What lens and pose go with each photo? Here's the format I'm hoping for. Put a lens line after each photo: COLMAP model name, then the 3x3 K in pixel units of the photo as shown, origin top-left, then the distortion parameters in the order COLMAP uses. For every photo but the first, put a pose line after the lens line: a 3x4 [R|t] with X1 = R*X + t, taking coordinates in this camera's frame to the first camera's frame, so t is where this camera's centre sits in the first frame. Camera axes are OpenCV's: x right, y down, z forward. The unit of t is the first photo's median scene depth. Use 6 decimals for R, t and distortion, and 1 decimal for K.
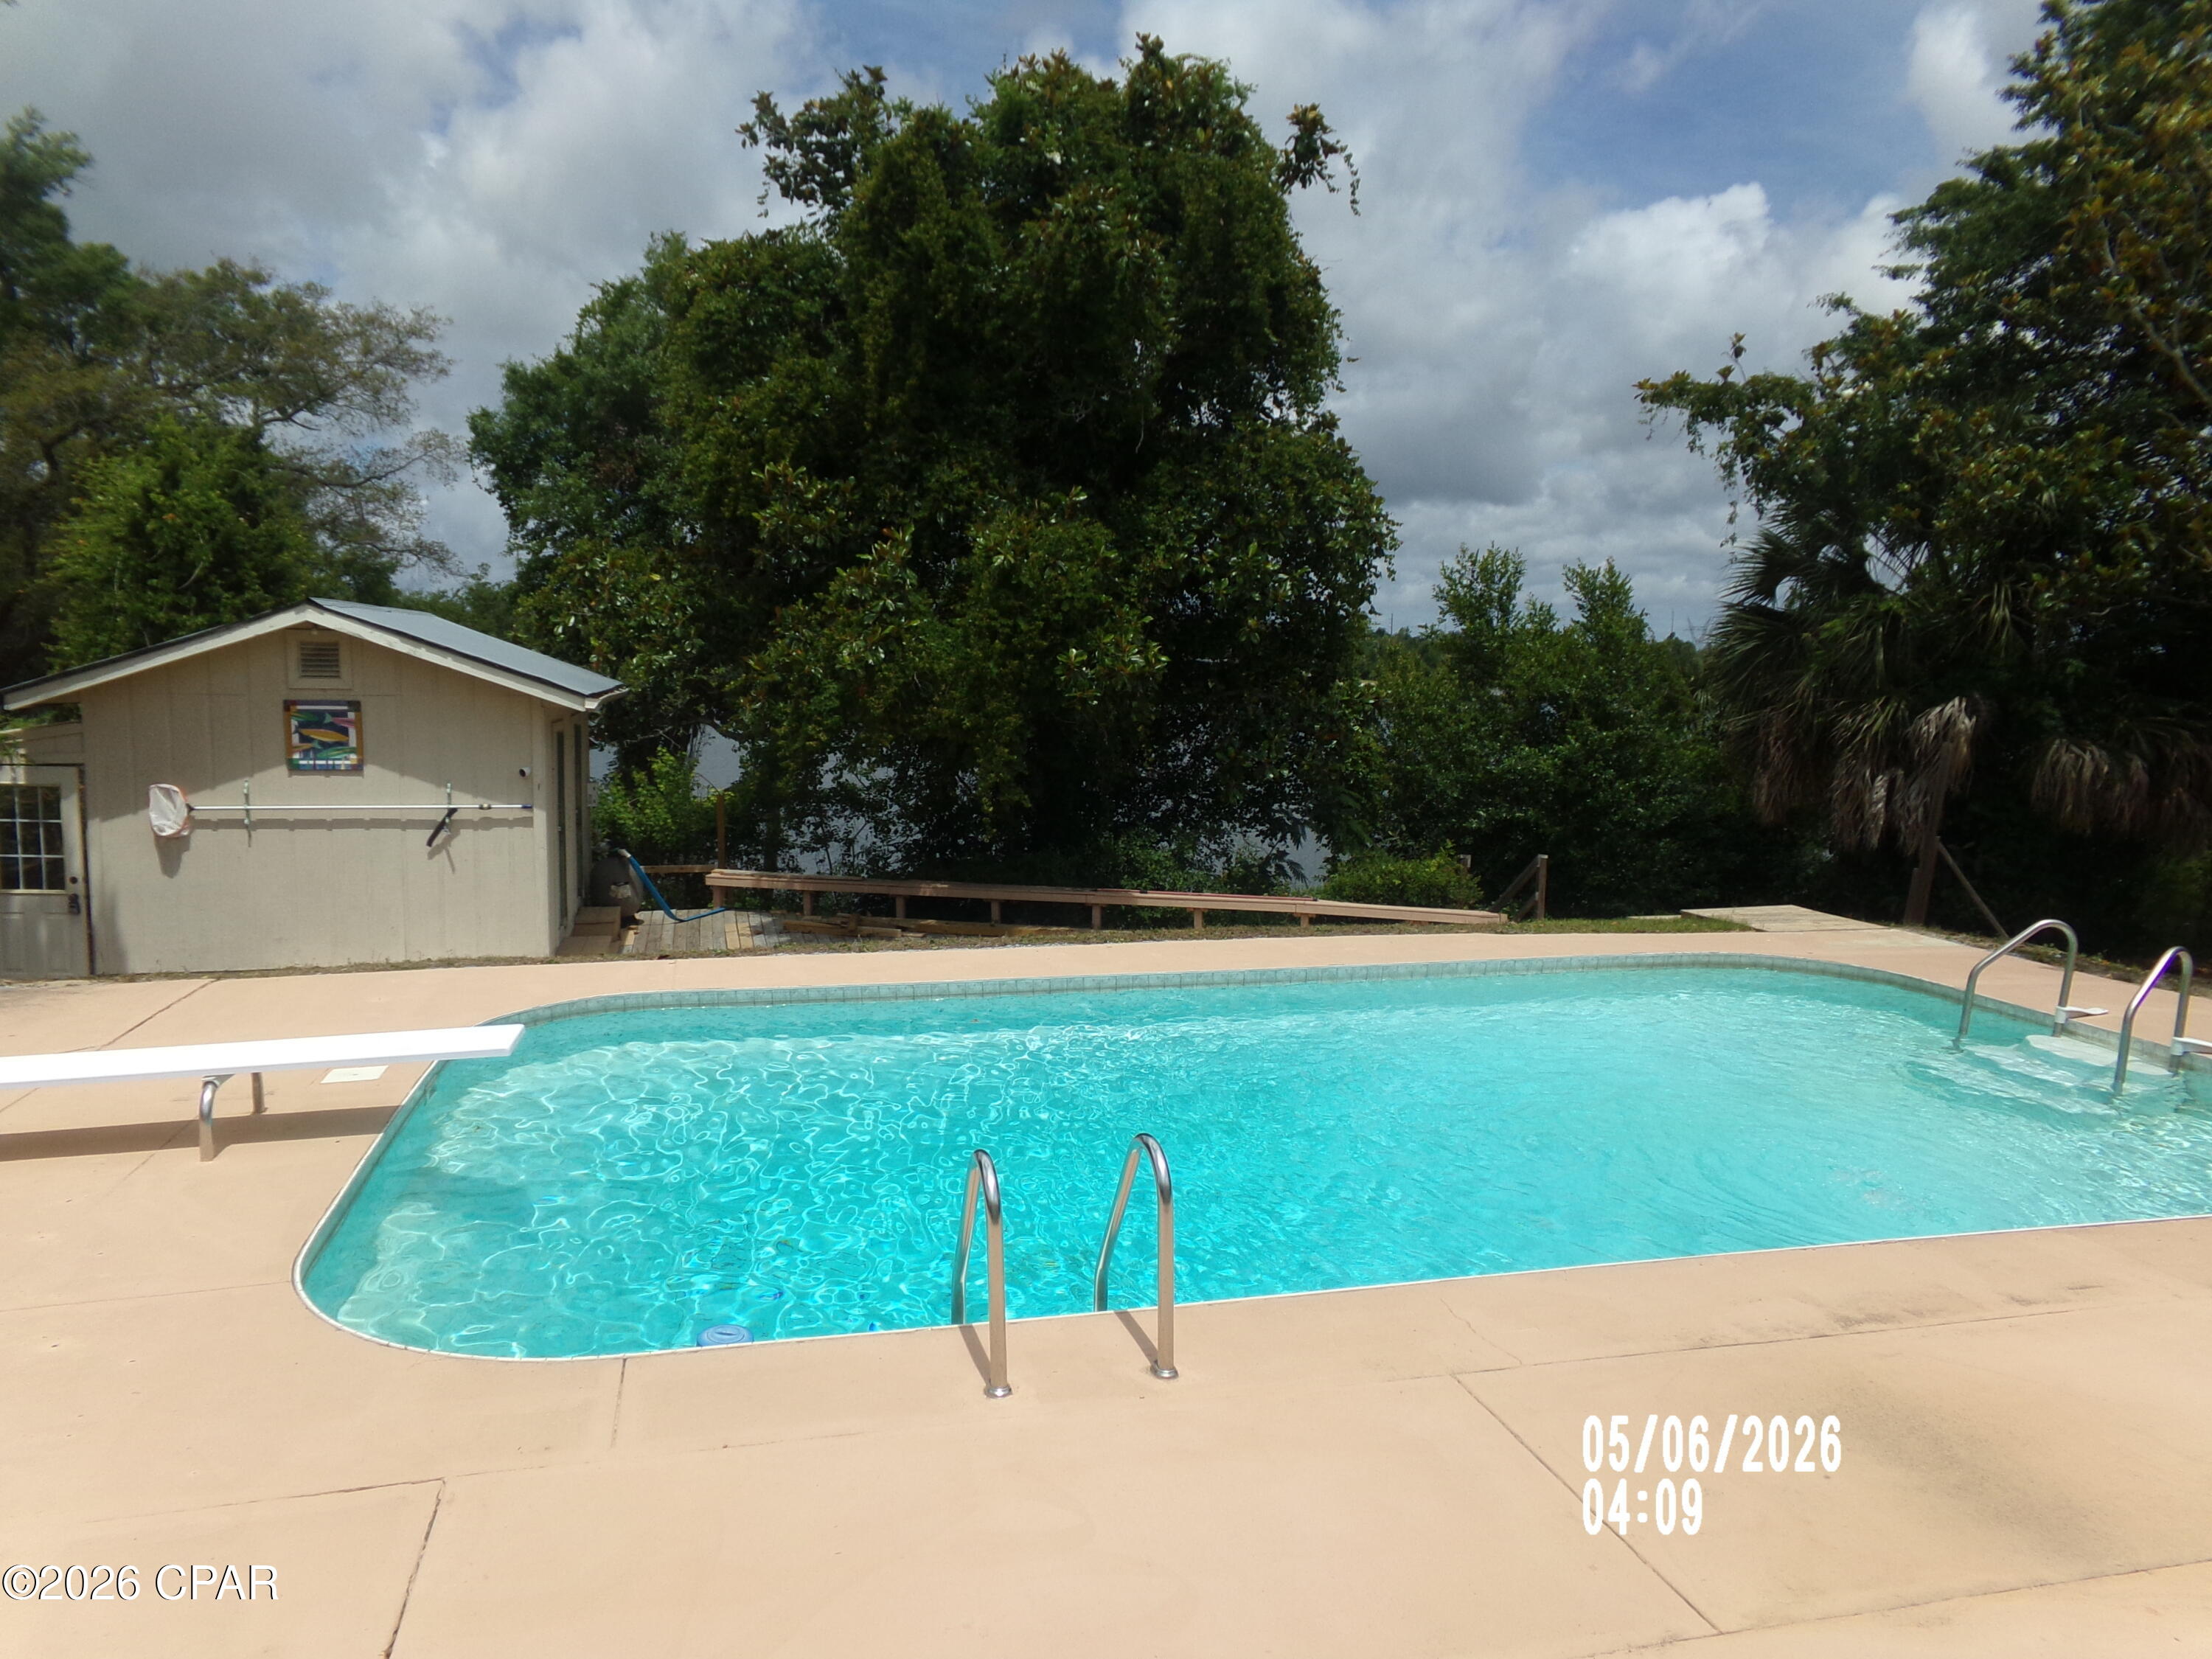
lens RADIAL K [[1535.0, 0, 1106.0], [0, 1535.0, 829.5], [0, 0, 1]] dist [-0.056619, 0.104869]
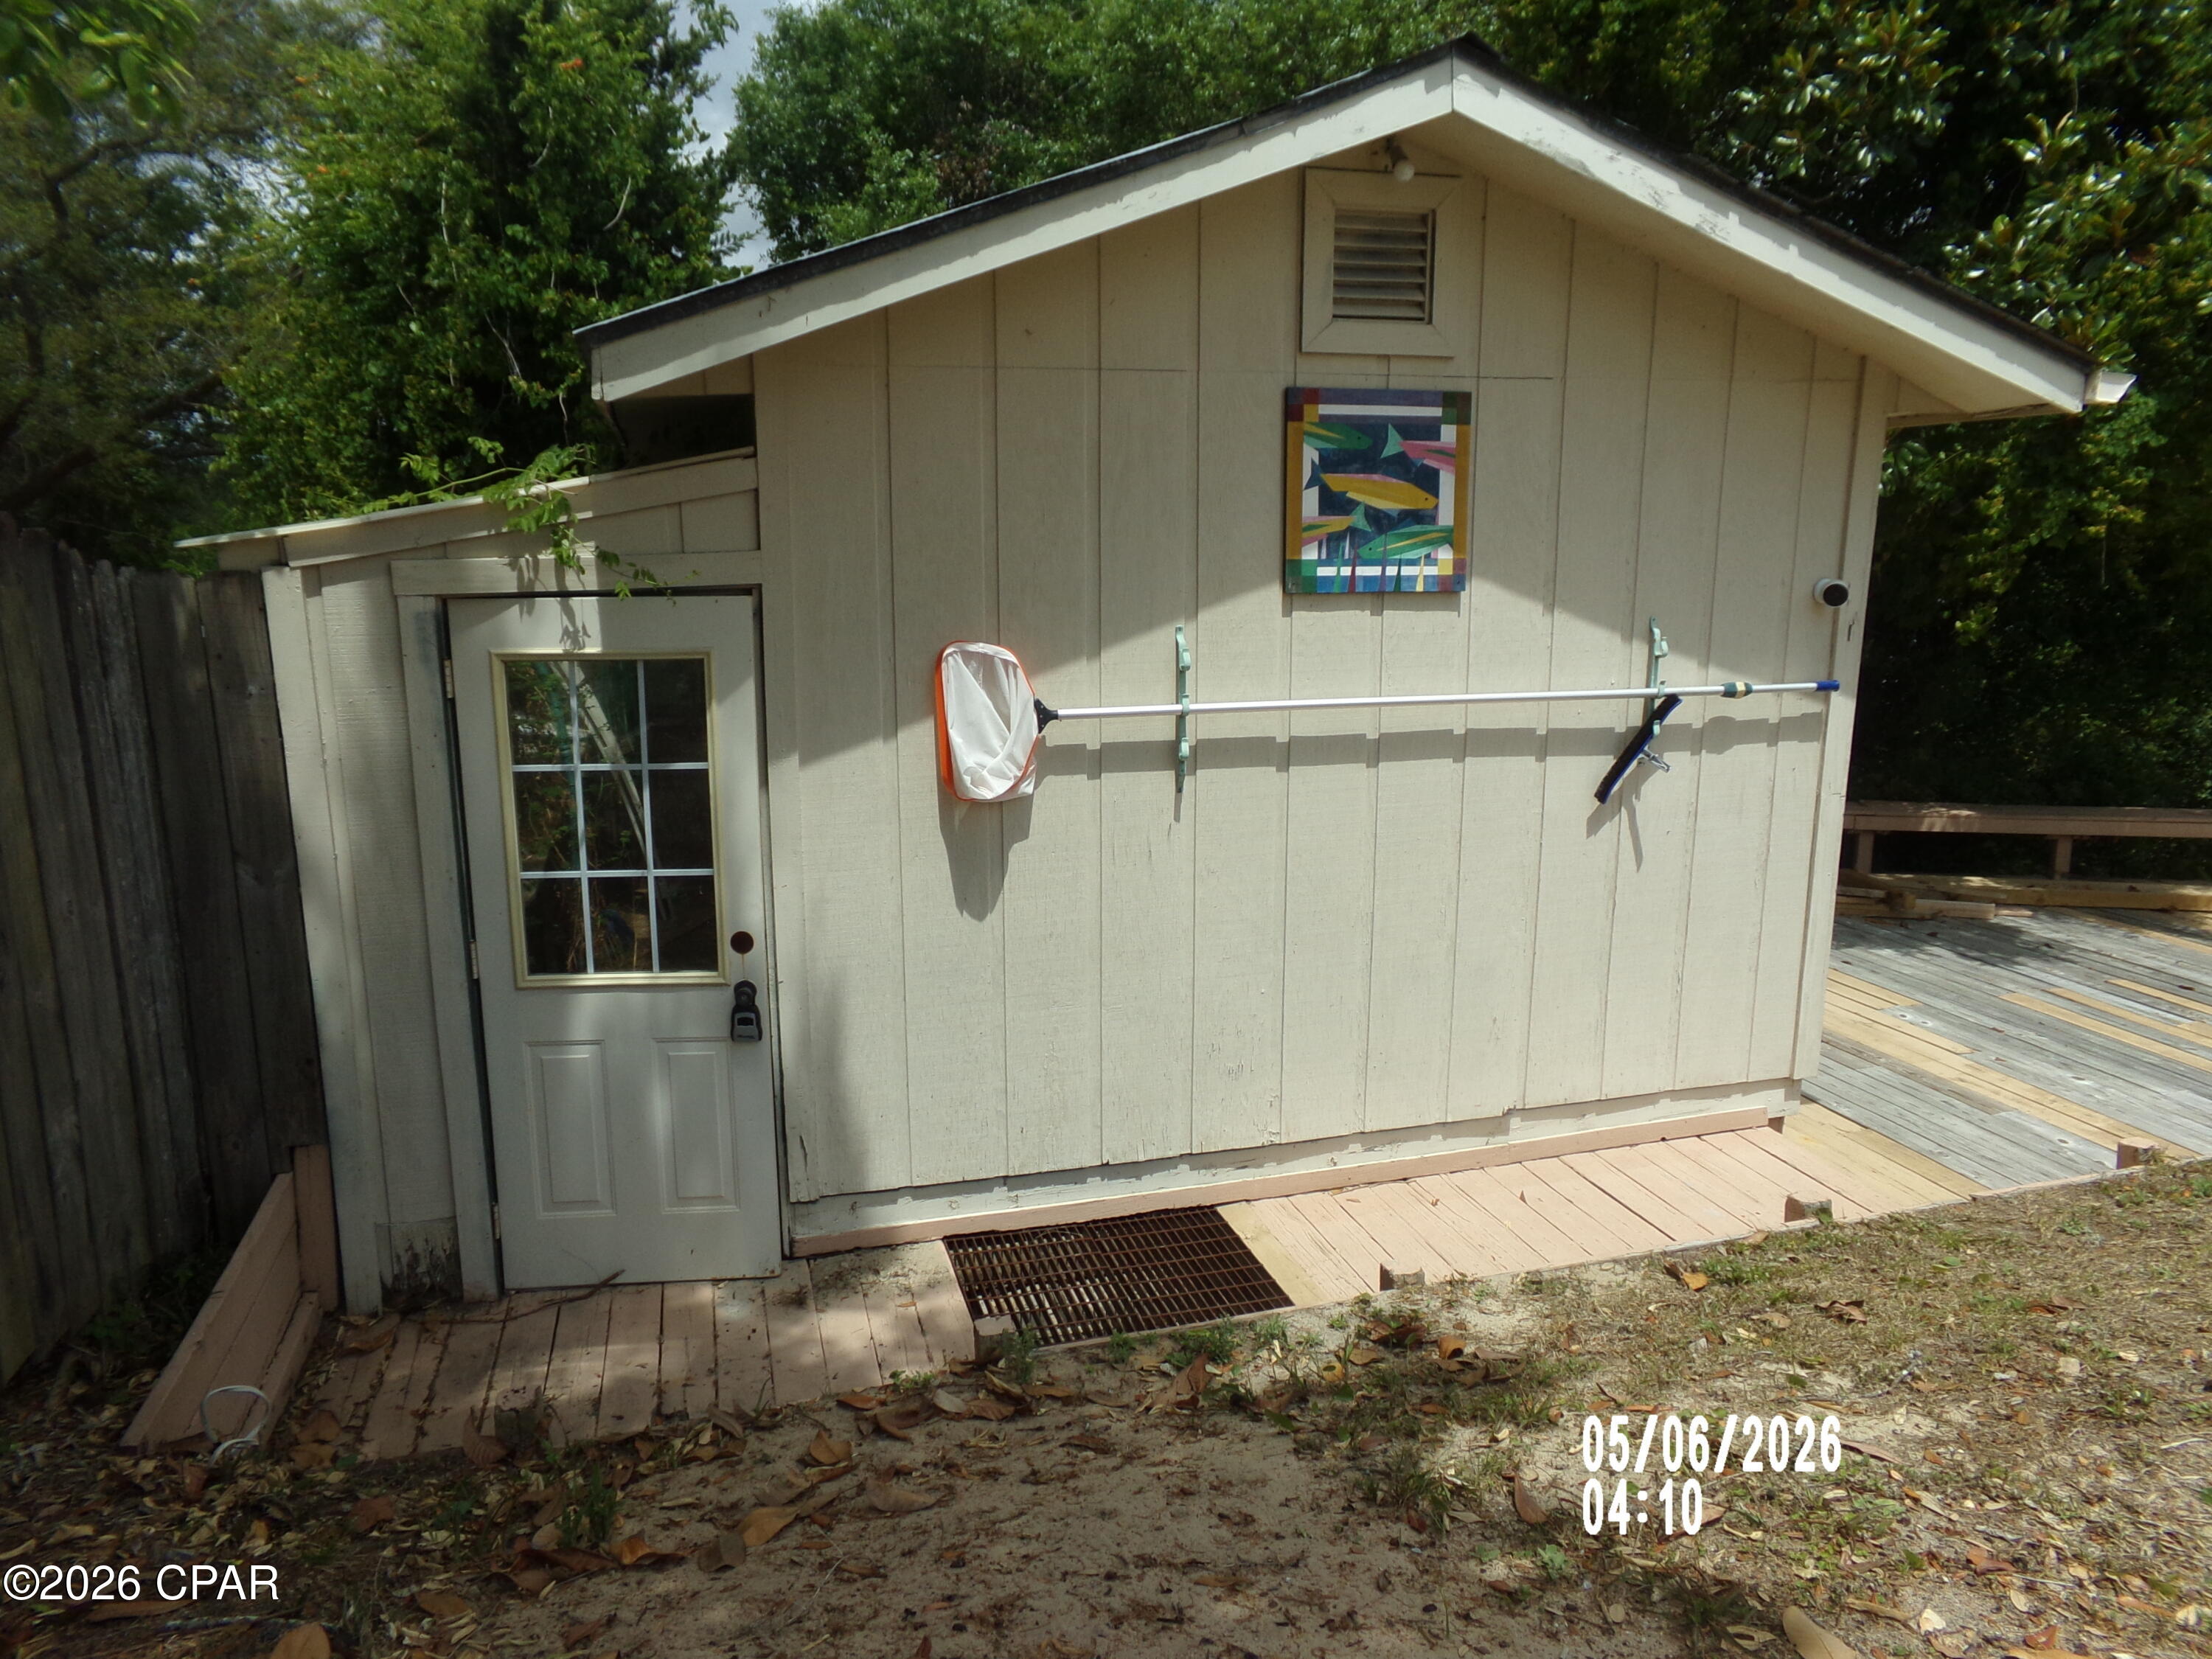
lens RADIAL K [[1535.0, 0, 1106.0], [0, 1535.0, 829.5], [0, 0, 1]] dist [-0.056619, 0.104869]
pose [[0.999294, -0.026241, 0.026897, -0.588313], [0.023794, 0.995874, 0.087568, -0.017603], [-0.029084, -0.086866, 0.995795, 0.651506]]
